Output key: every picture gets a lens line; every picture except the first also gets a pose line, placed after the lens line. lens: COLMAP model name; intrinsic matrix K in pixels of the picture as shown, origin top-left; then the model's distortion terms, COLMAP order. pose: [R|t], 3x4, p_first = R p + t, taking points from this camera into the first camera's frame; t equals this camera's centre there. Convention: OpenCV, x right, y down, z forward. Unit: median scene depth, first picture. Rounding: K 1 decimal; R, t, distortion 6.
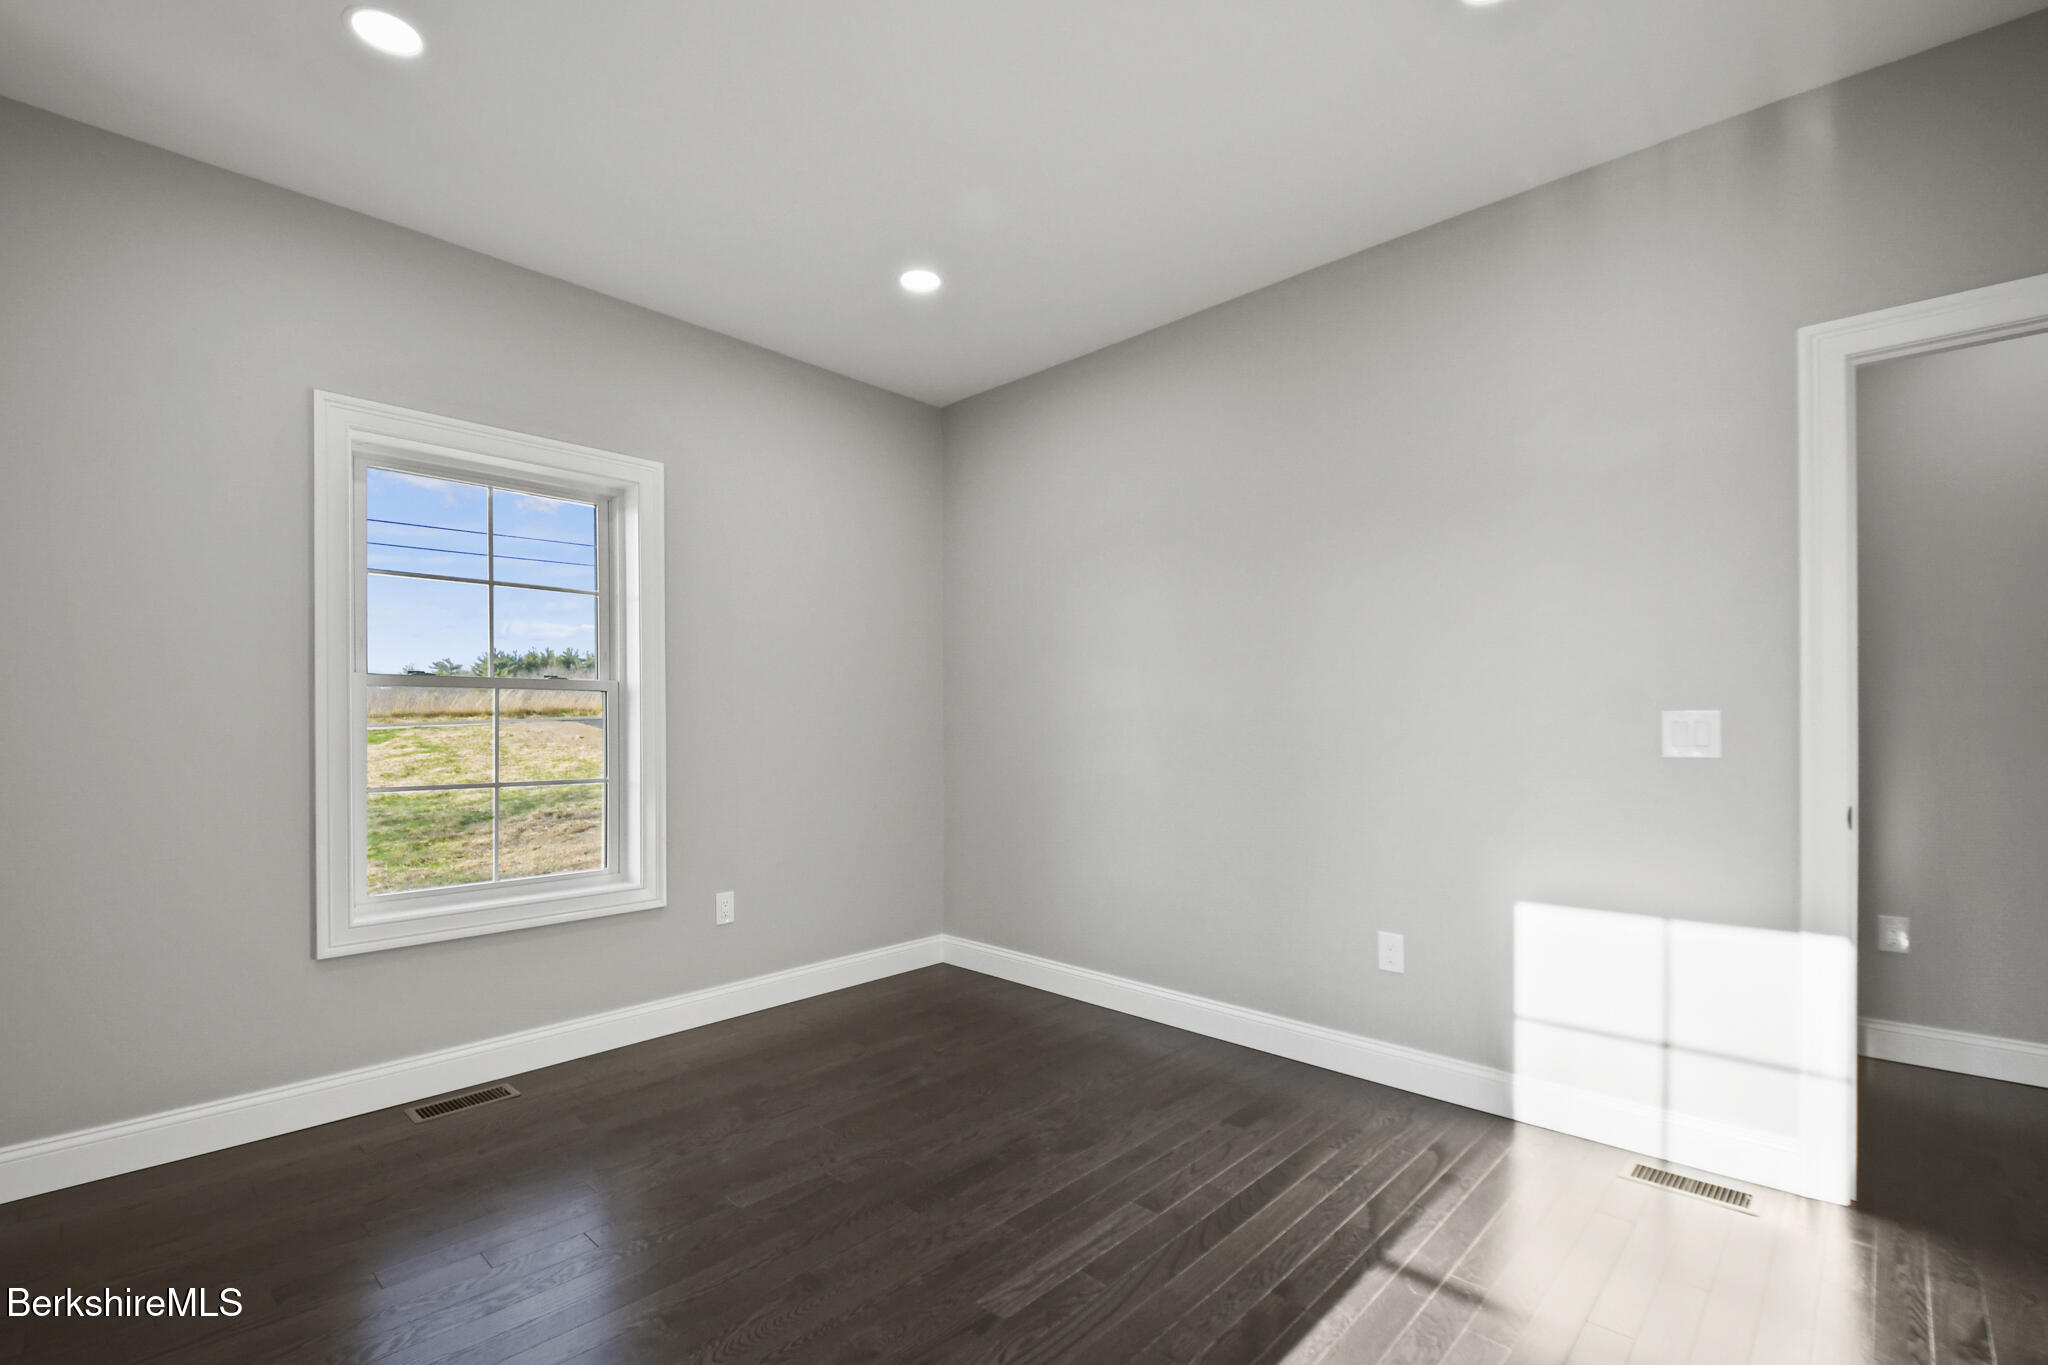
lens RADIAL K [[893.3, 0, 1020.8], [0, 893.3, 729.3], [0, 0, 1]] dist [0.001968, -0.005855]
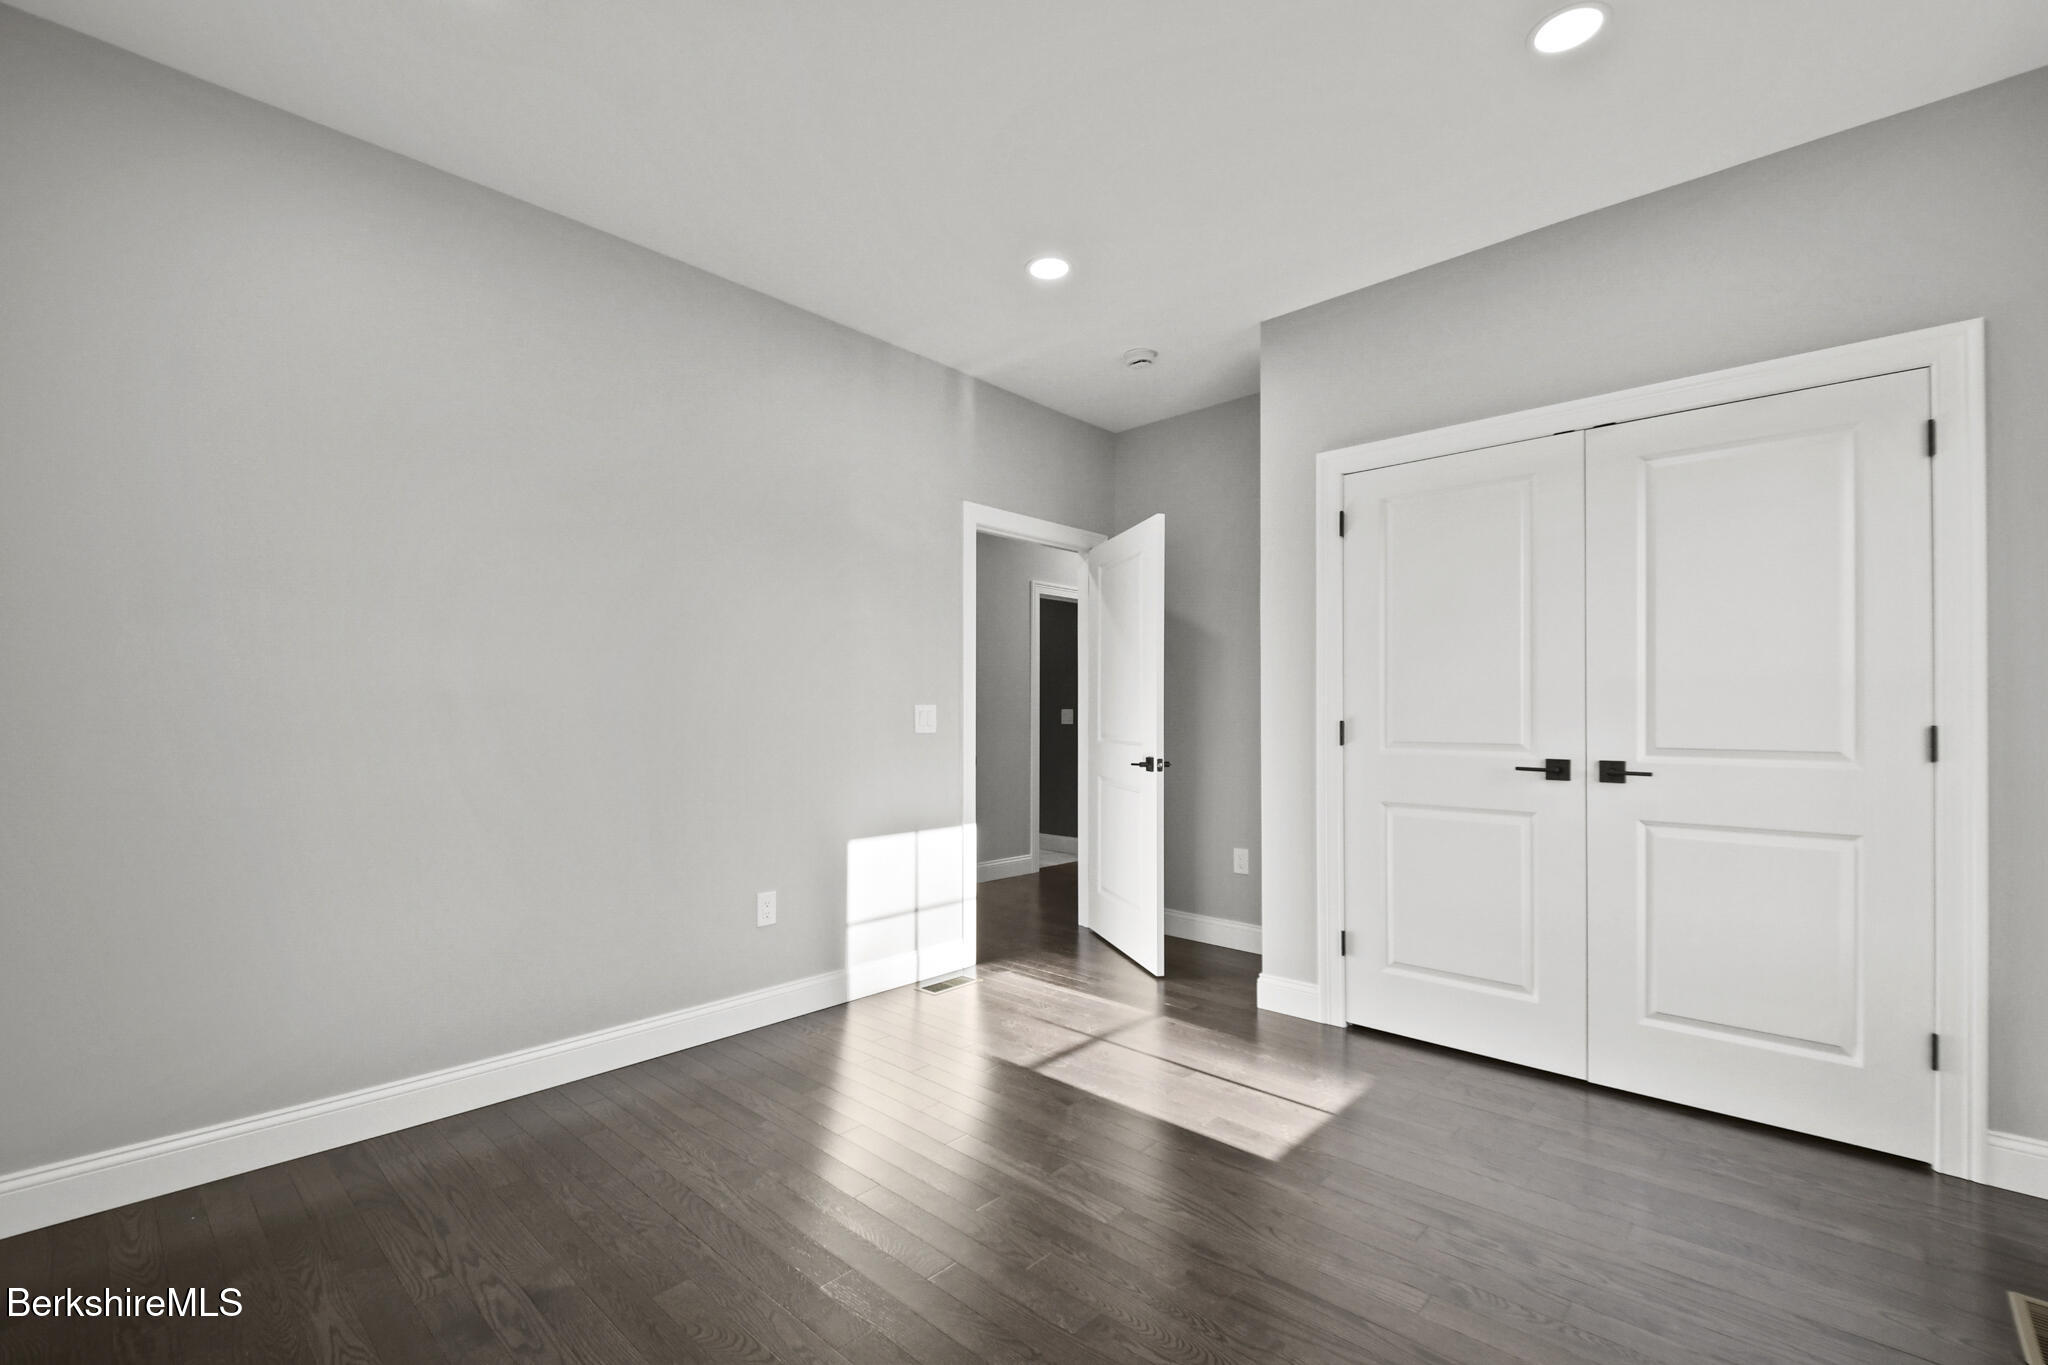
lens RADIAL K [[893.3, 0, 1012.2], [0, 893.3, 693.6], [0, 0, 1]] dist [0.001968, -0.005855]
pose [[-0.005737, 0.014598, 0.999877, -0.886495], [-0.007833, 0.999862, -0.014643, -0.017163], [-0.999953, -0.007916, -0.005622, 0.817047]]
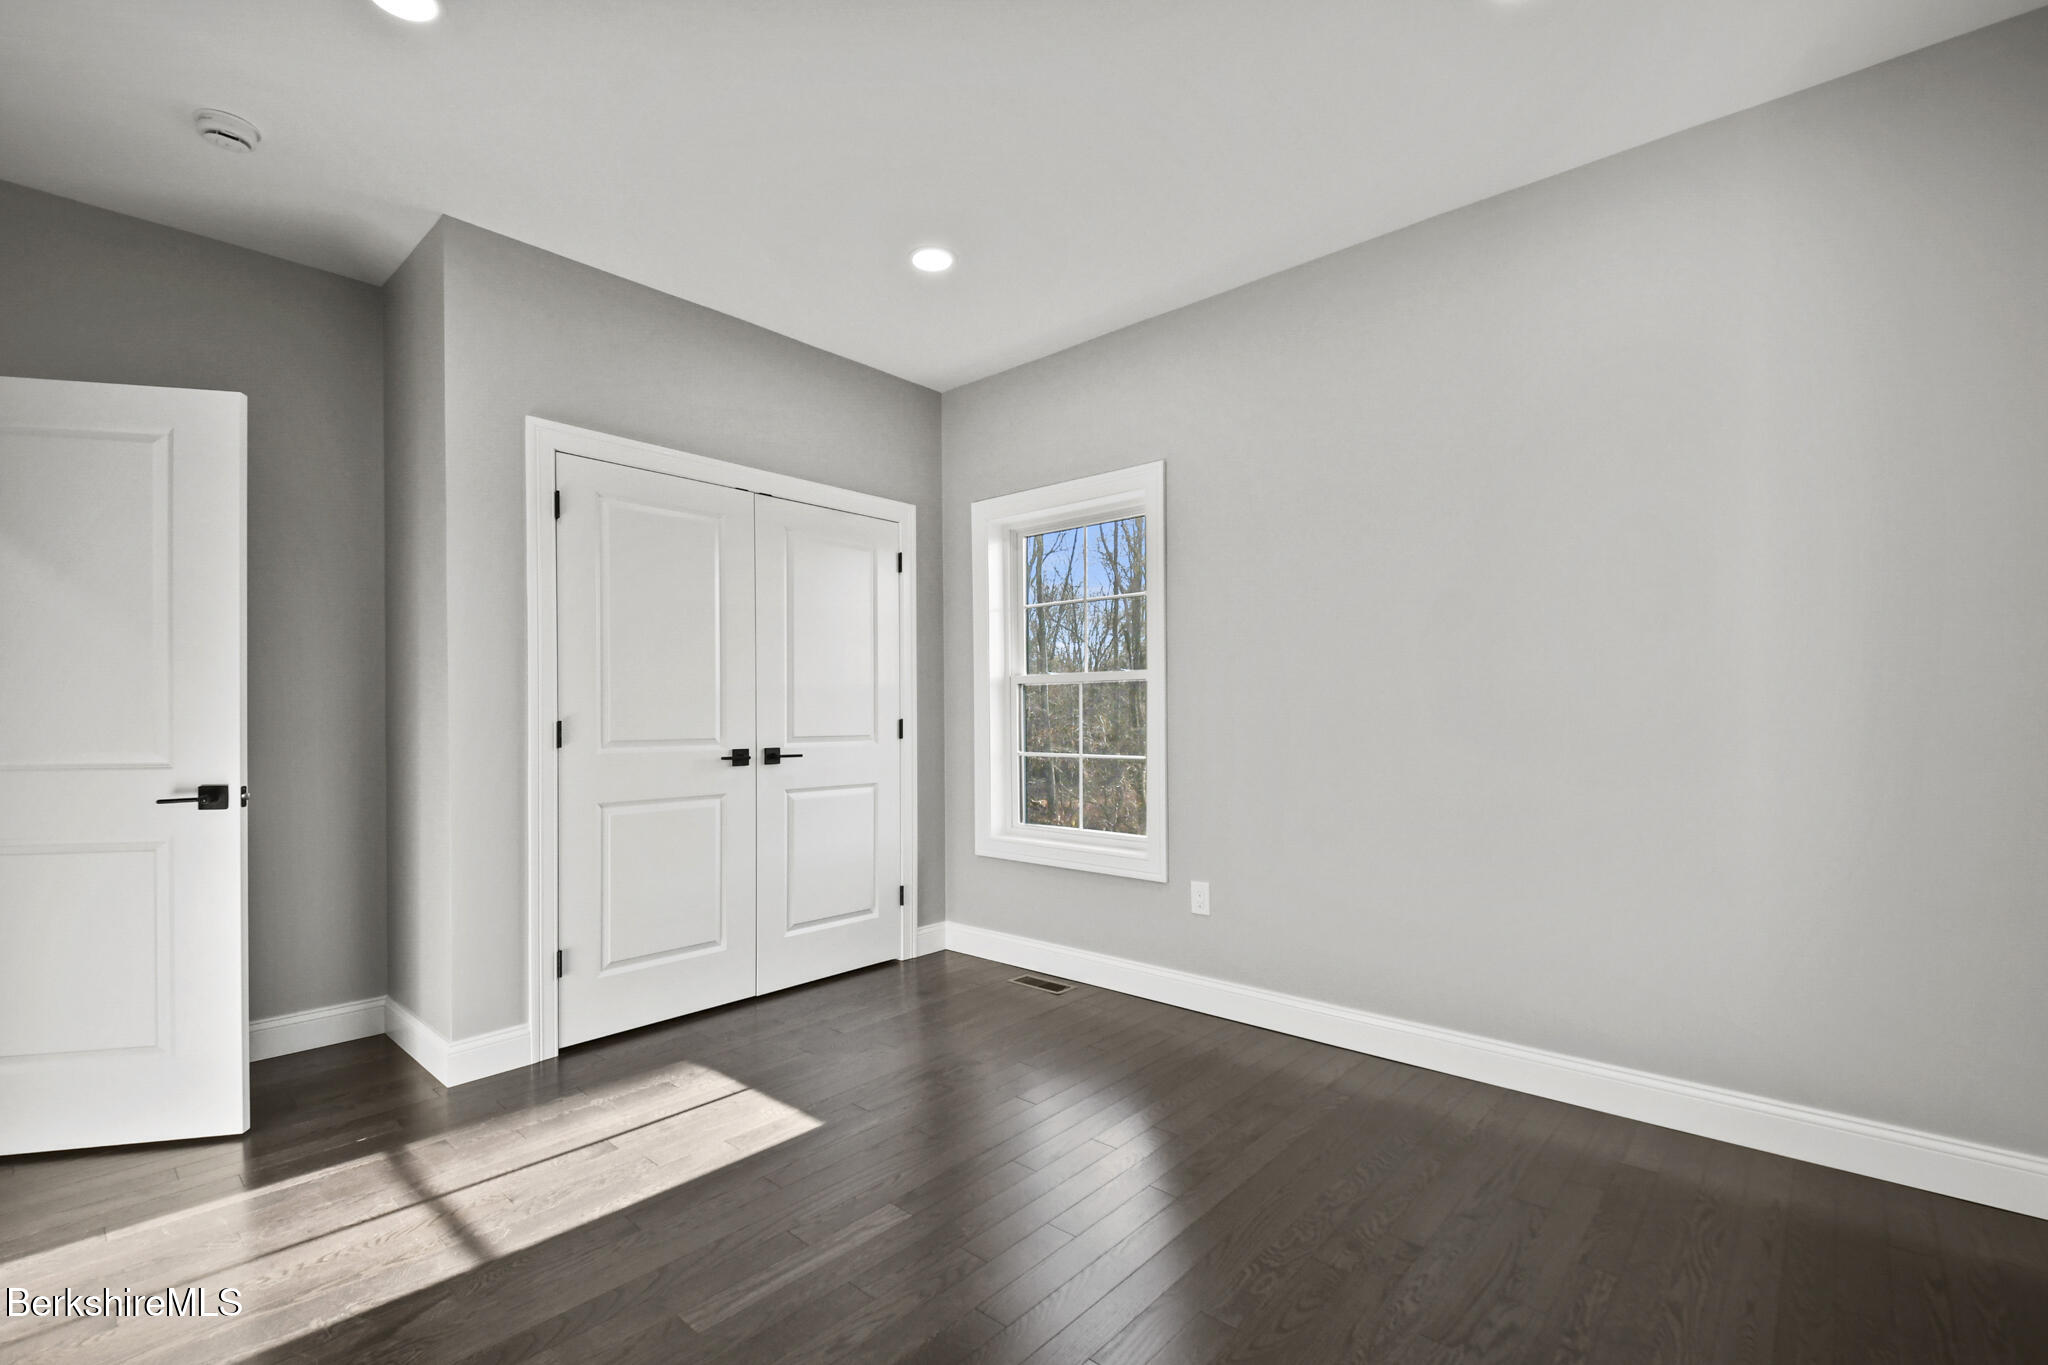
lens RADIAL K [[893.3, 0, 1017.9], [0, 893.3, 697.6], [0, 0, 1]] dist [0.001968, -0.005855]
pose [[-0.999195, -0.005035, -0.039799, -0.112716], [-0.004080, 0.999702, -0.024062, -0.004782], [0.039908, -0.023880, -0.998918, 1.580677]]
